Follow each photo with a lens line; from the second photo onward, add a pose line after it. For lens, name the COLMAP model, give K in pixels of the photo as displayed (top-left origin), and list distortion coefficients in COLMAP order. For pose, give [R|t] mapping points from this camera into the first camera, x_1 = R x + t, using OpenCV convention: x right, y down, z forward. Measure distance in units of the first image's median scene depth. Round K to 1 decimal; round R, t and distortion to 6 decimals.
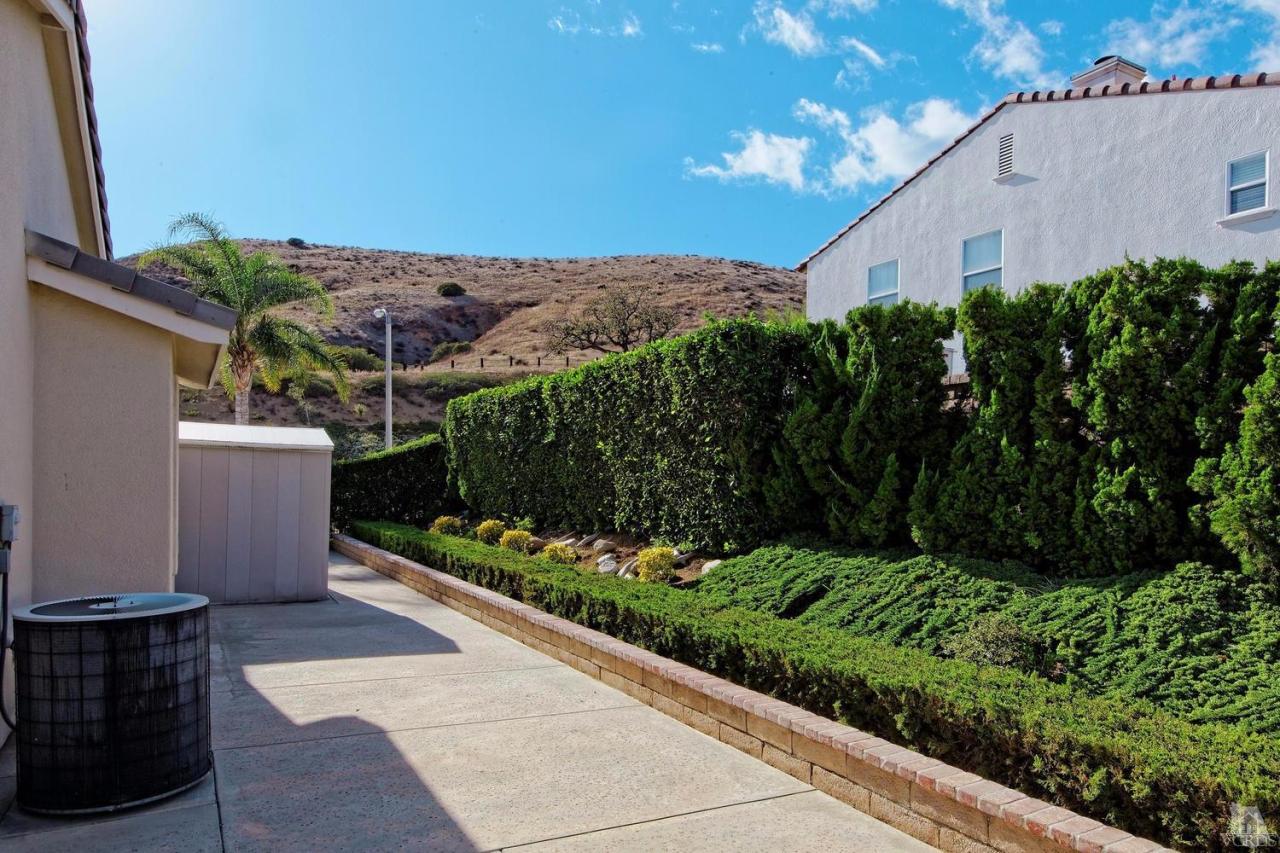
lens RADIAL K [[790.2, 0, 618.2], [0, 790.2, 471.5], [0, 0, 1]] dist [-0.000407, 0.000164]
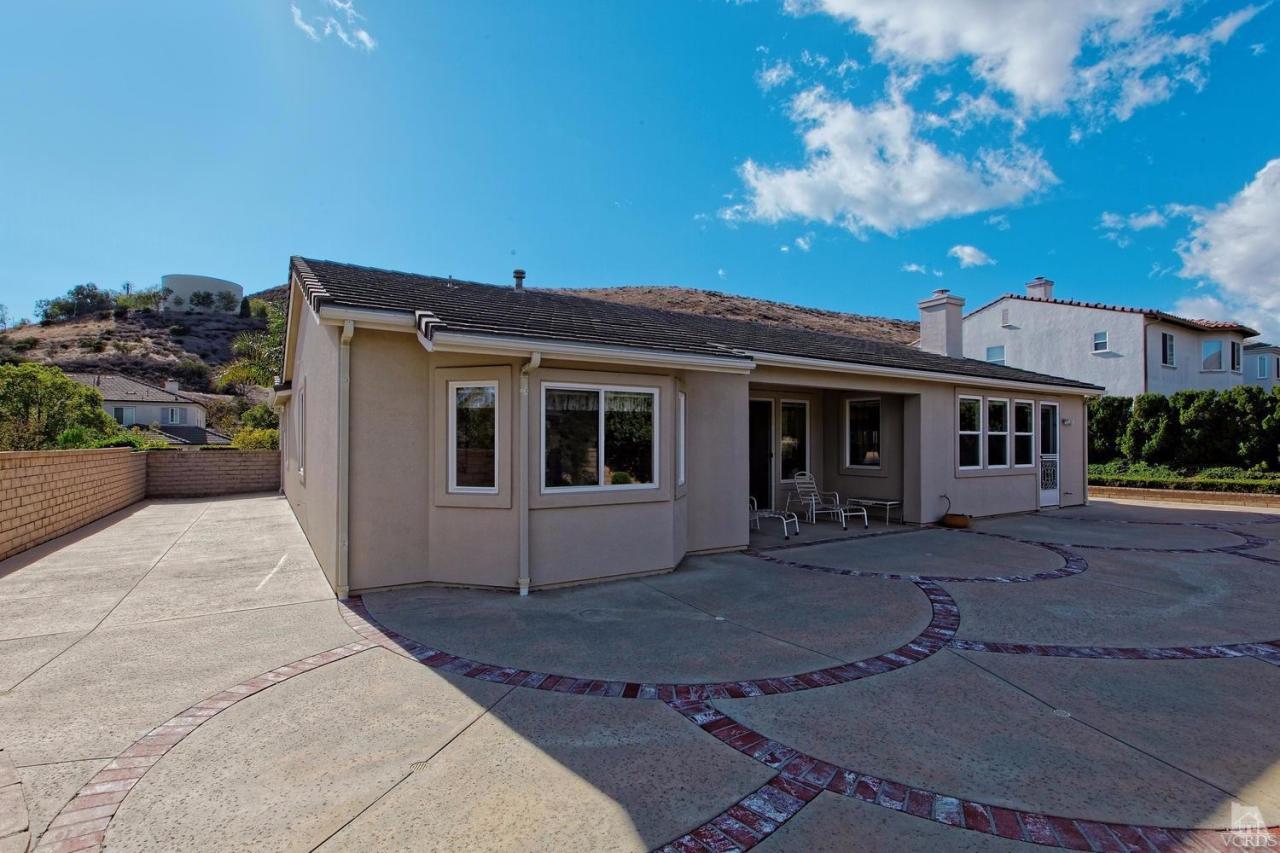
lens RADIAL K [[600.5, 0, 640.5], [0, 600.5, 431.7], [0, 0, 1]] dist [-0.001334, 0.000846]
pose [[0.996139, -0.016468, 0.086232, -0.080654], [0.017659, 0.999759, -0.013069, -0.001679], [-0.085996, 0.014541, 0.996189, -0.078464]]
